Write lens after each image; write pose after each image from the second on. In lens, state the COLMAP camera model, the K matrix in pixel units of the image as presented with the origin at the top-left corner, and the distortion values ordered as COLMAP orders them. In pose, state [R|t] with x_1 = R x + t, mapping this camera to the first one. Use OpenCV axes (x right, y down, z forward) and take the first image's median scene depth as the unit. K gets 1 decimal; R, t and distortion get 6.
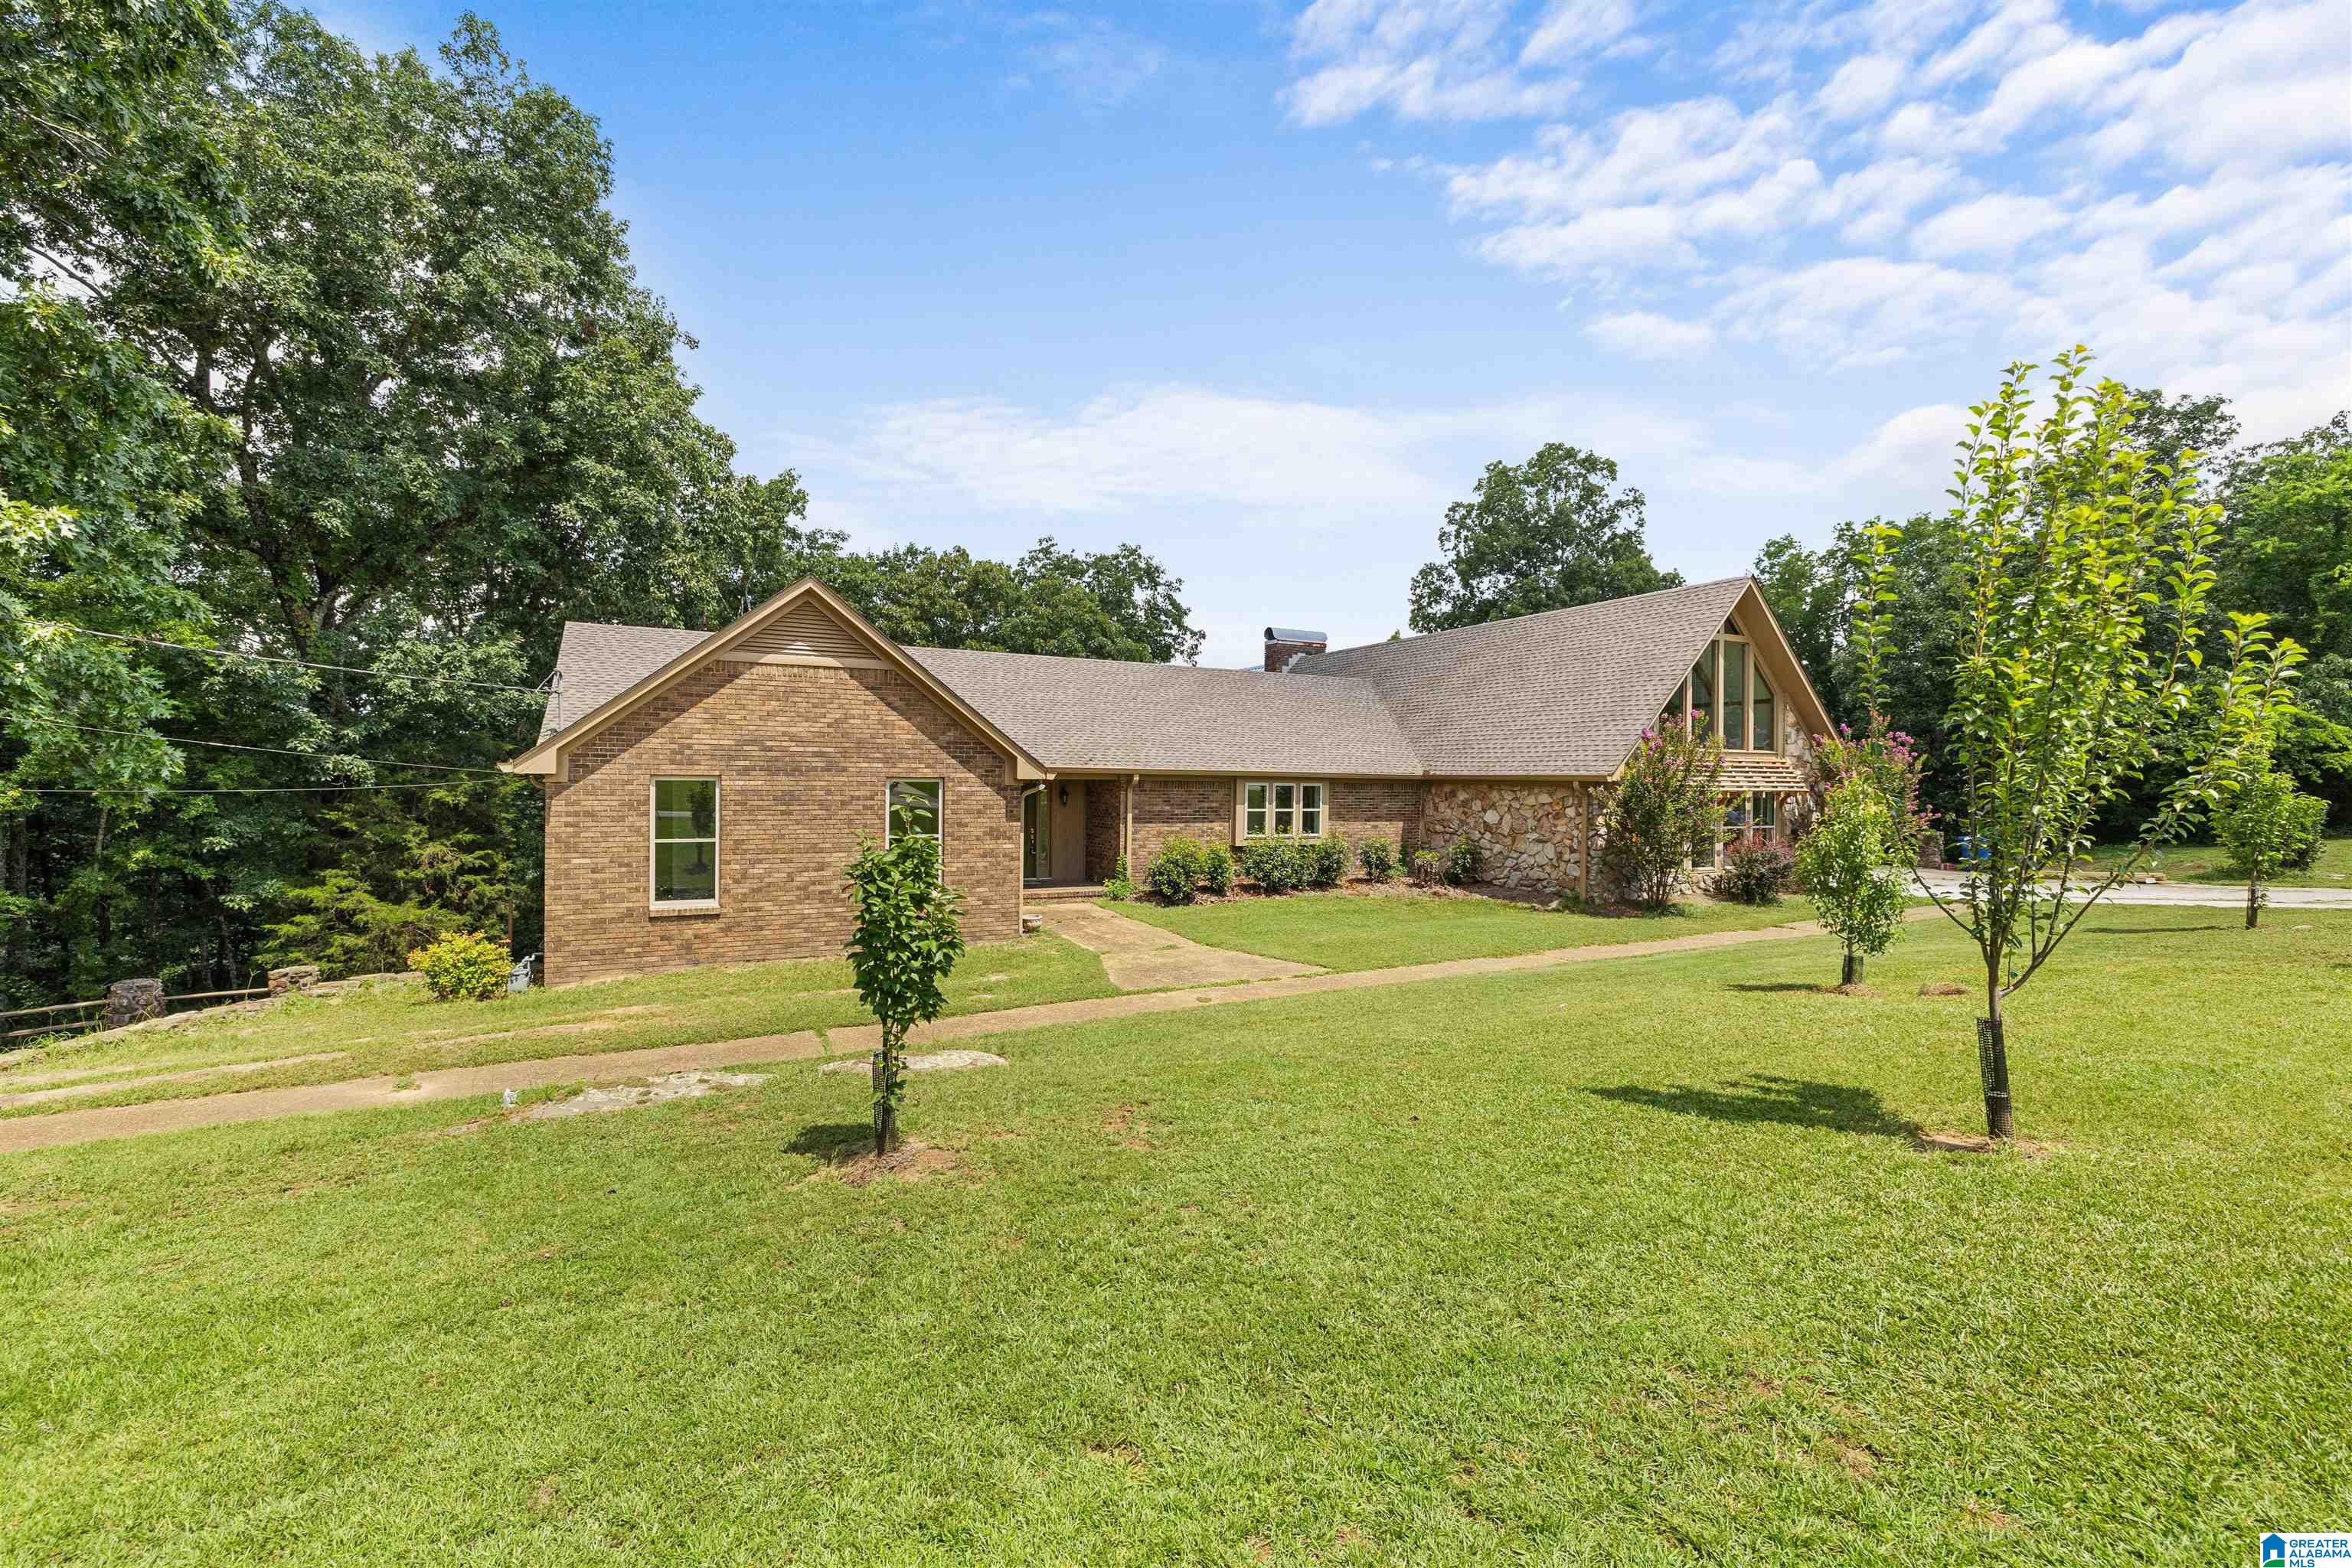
lens RADIAL K [[1039.5, 0, 1166.5], [0, 1039.5, 796.8], [0, 0, 1]] dist [0.009345, 0.000408]
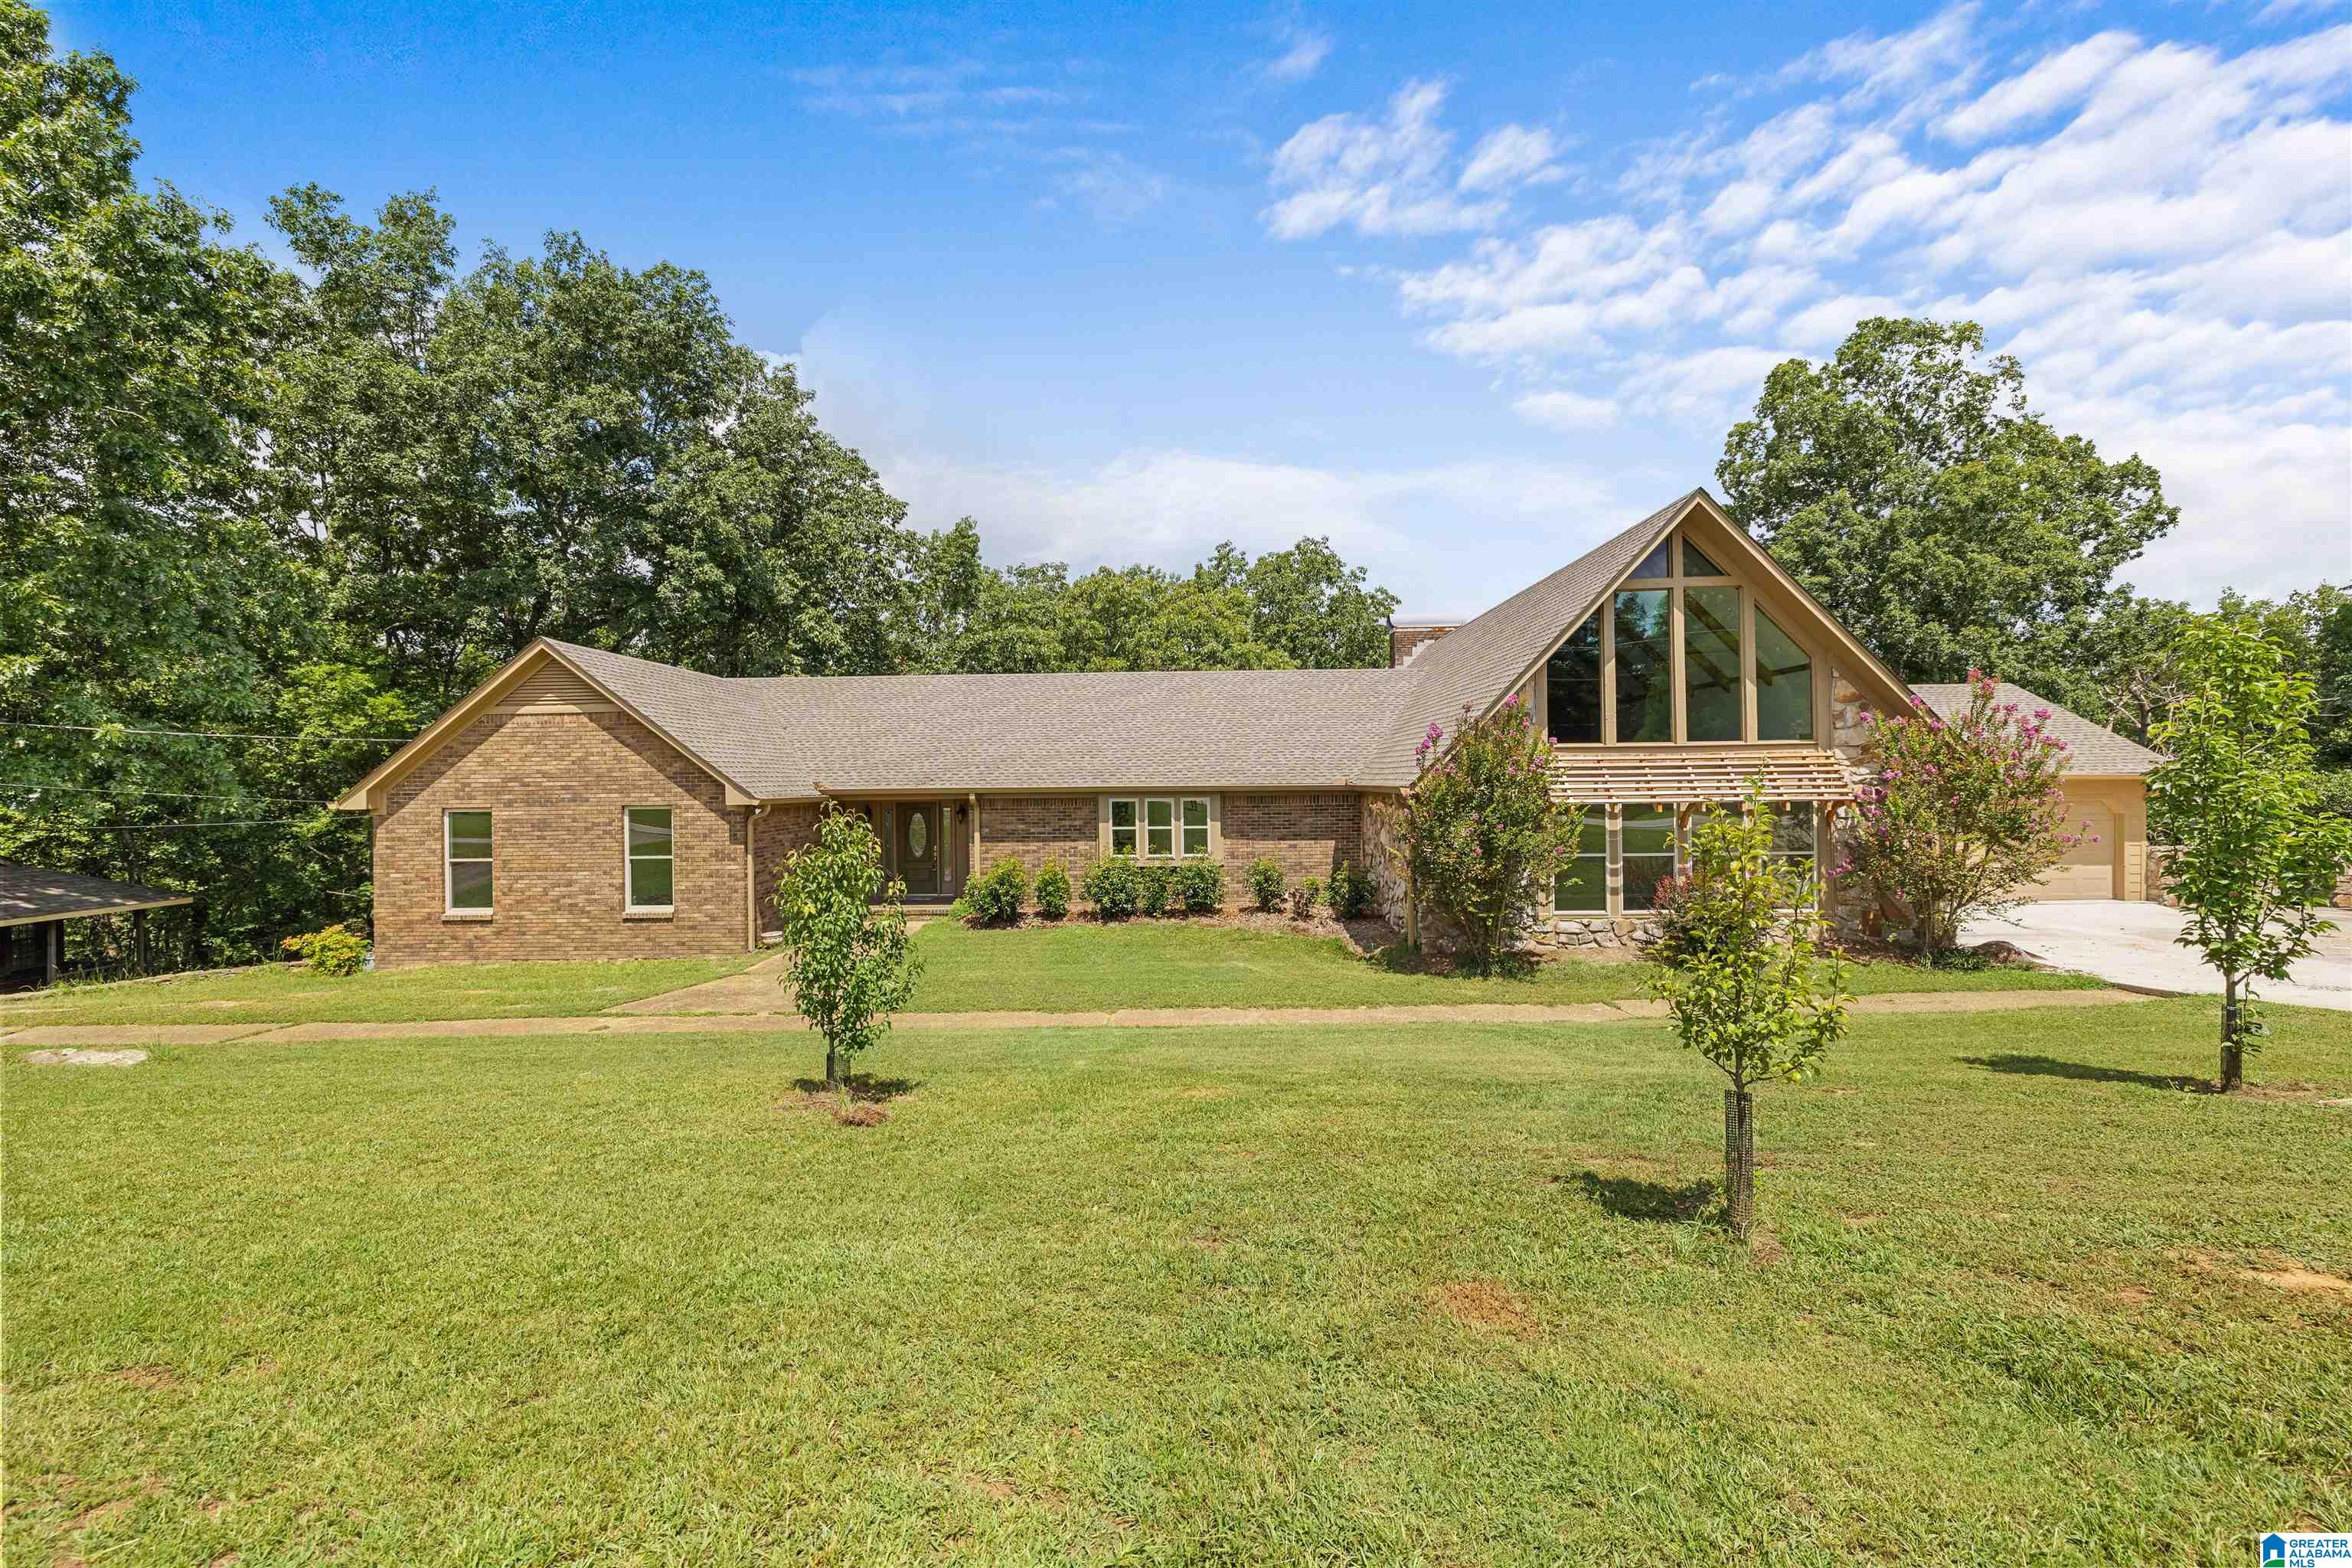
lens RADIAL K [[1039.5, 0, 1166.4], [0, 1039.5, 784.2], [0, 0, 1]] dist [0.009345, 0.000408]
pose [[0.866856, -0.020842, -0.498122, 0.635019], [0.014400, 0.999756, -0.016772, -0.011373], [0.498350, 0.007366, 0.866945, 0.236356]]
